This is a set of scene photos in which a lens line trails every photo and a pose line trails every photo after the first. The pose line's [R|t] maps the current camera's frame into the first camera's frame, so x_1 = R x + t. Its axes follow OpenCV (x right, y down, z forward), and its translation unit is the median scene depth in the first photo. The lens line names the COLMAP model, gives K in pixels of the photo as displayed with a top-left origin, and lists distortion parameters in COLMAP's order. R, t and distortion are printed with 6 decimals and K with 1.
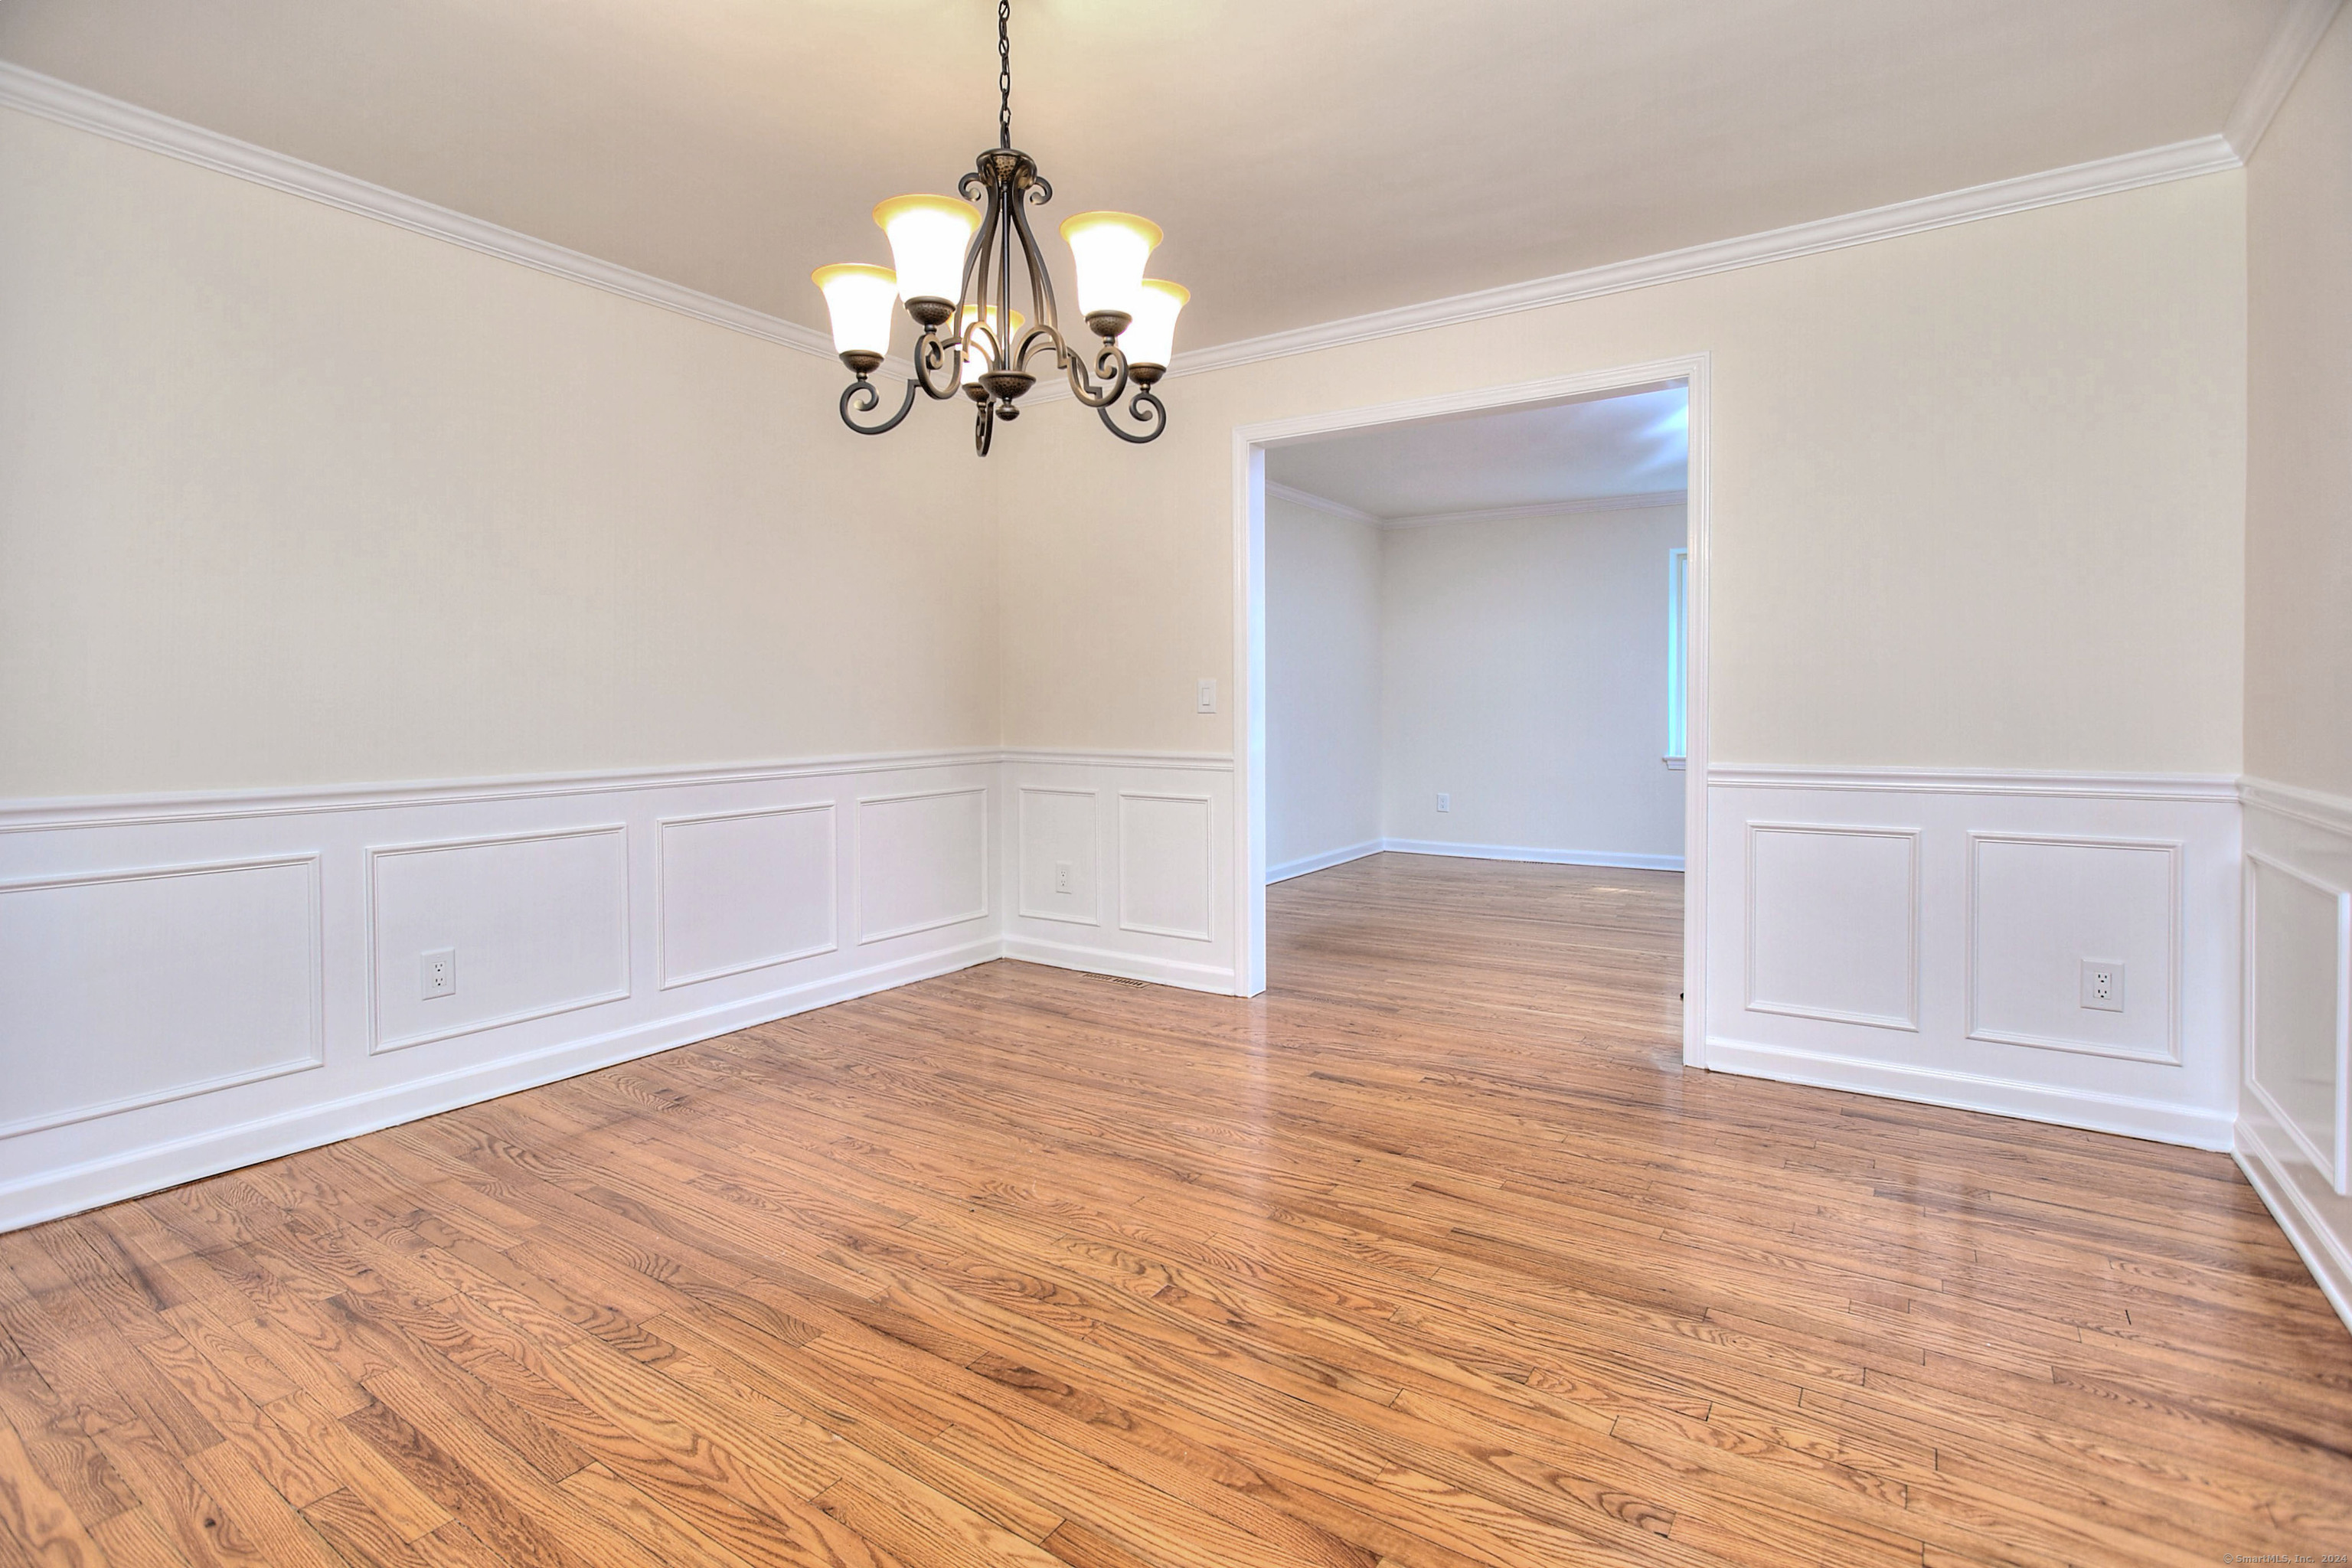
lens RADIAL K [[1125.7, 0, 1158.9], [0, 1125.7, 754.4], [0, 0, 1]] dist [-0.042341, 0.031806]
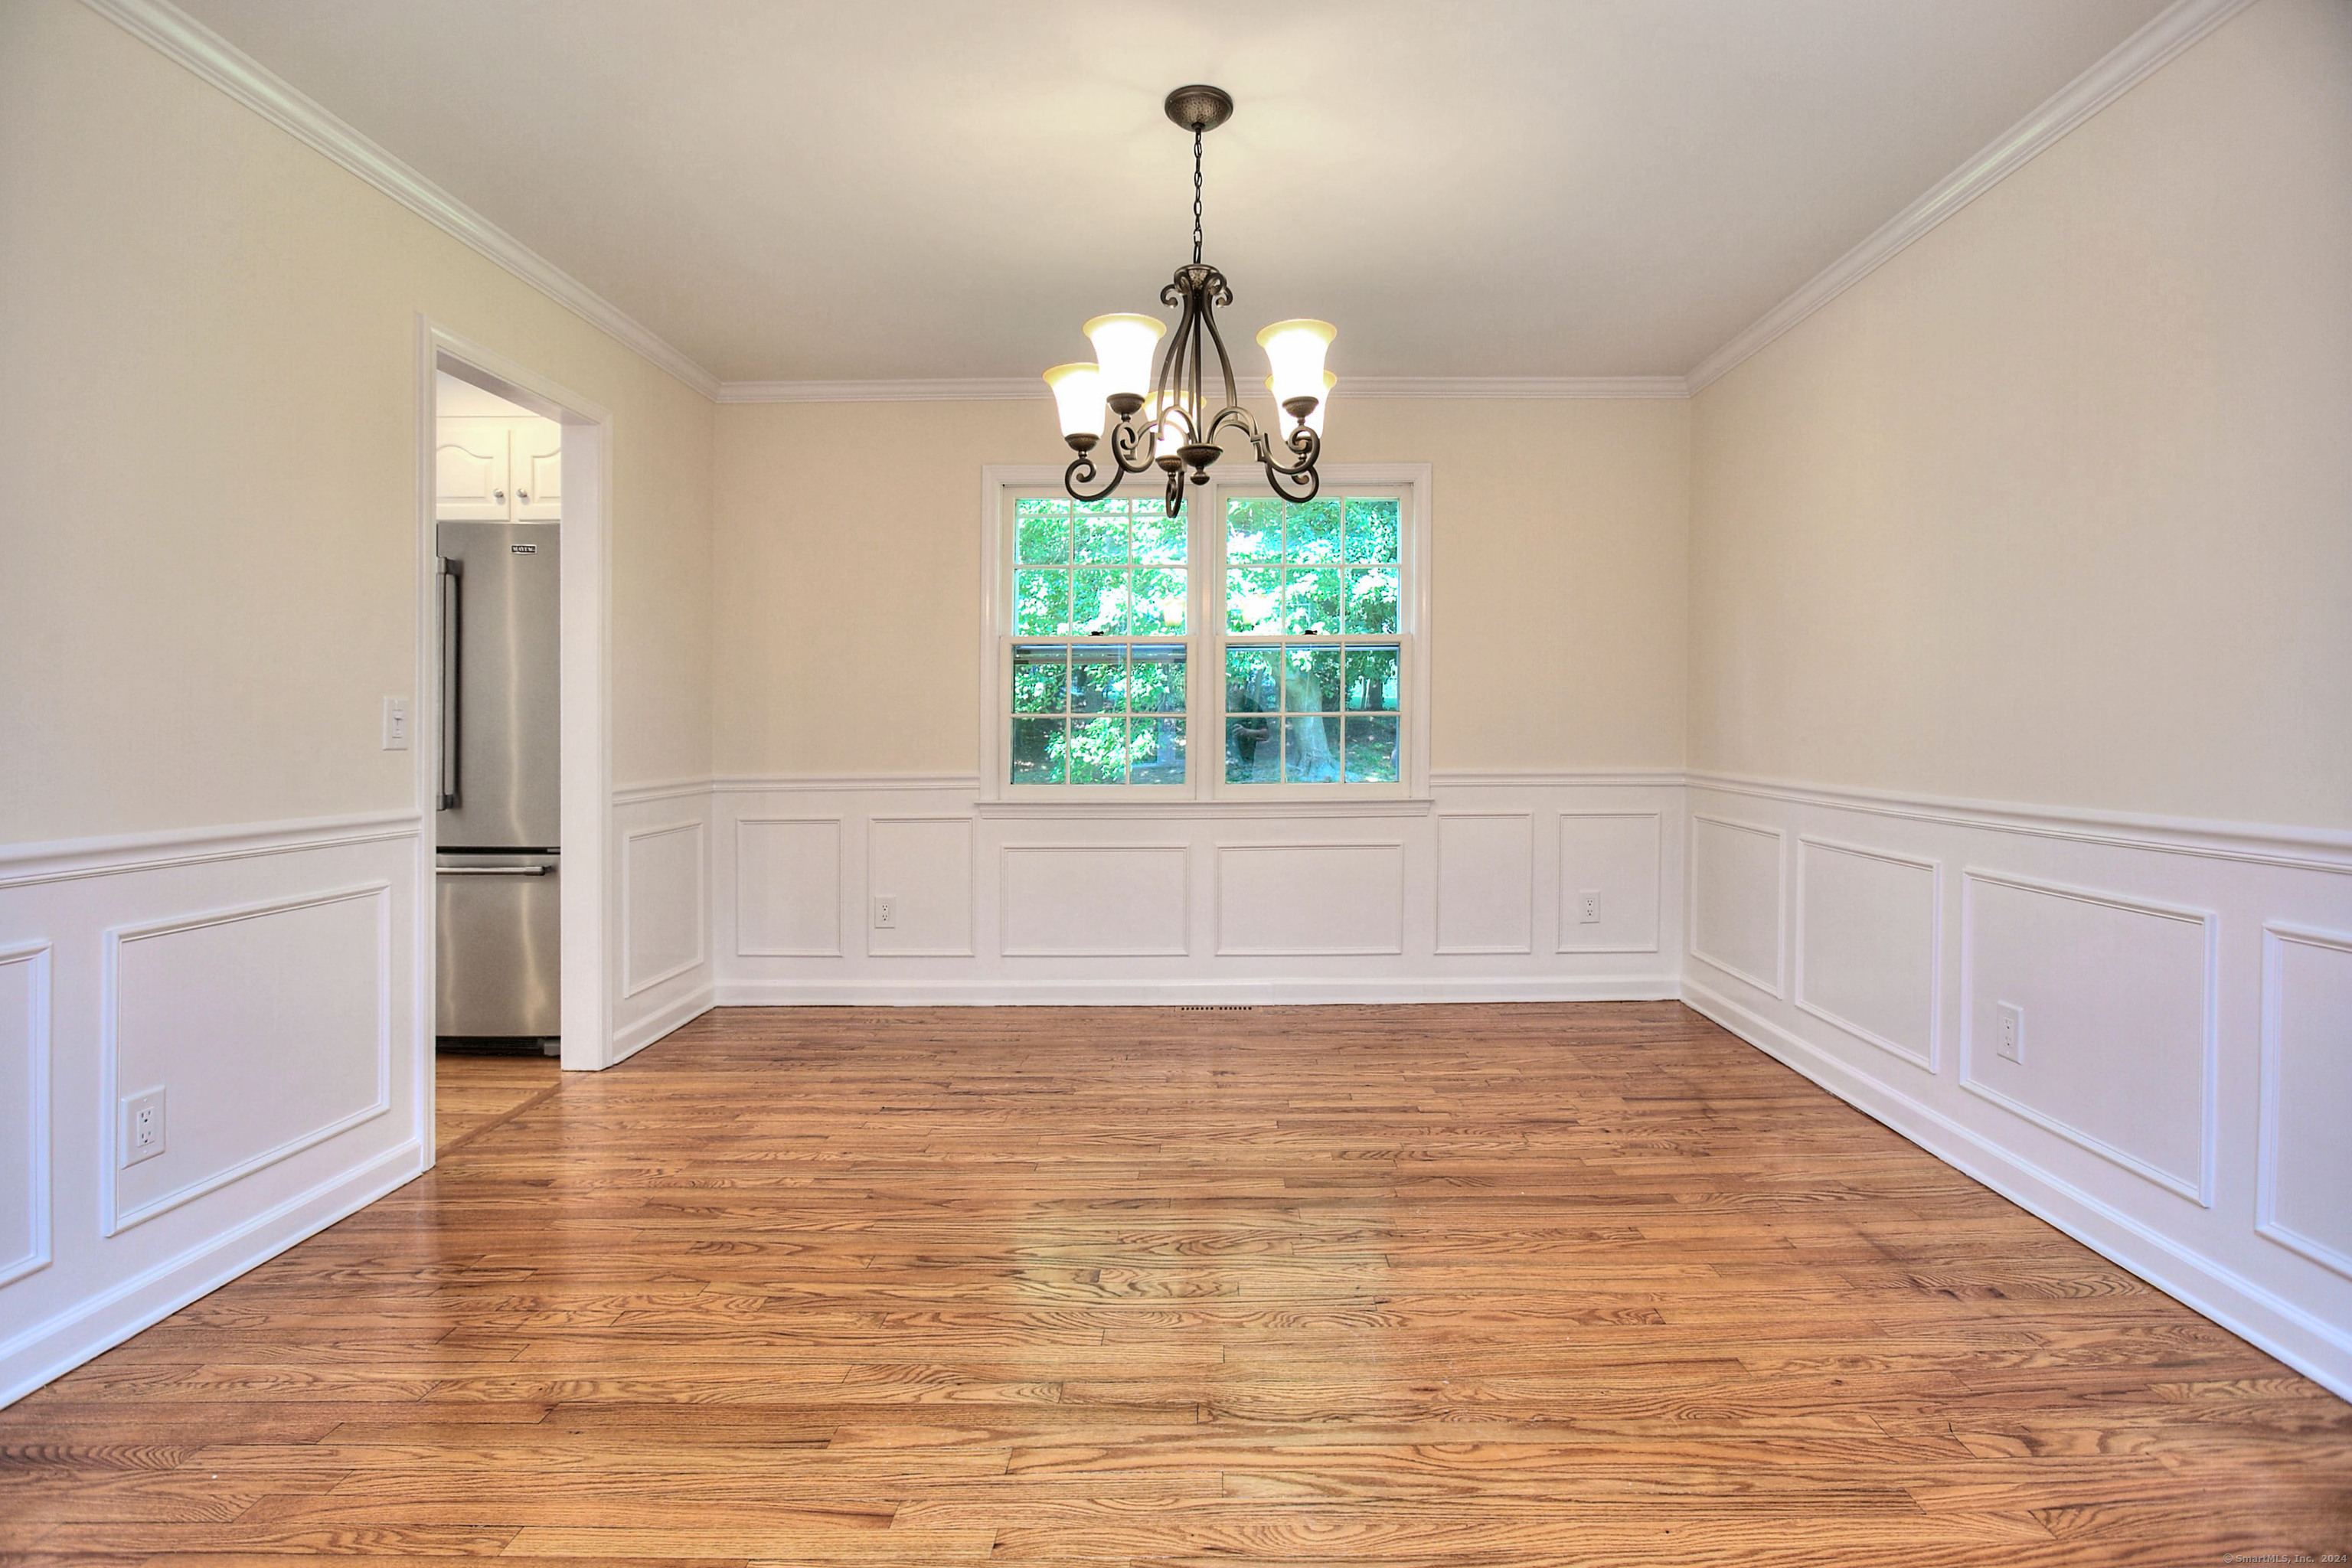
lens RADIAL K [[1125.7, 0, 1158.9], [0, 1125.7, 754.4], [0, 0, 1]] dist [-0.042341, 0.031806]
pose [[-0.856105, 0.022894, -0.516295, 0.506718], [-0.010073, 0.998089, 0.060962, -0.094732], [0.516705, 0.057390, -0.854238, 1.951693]]
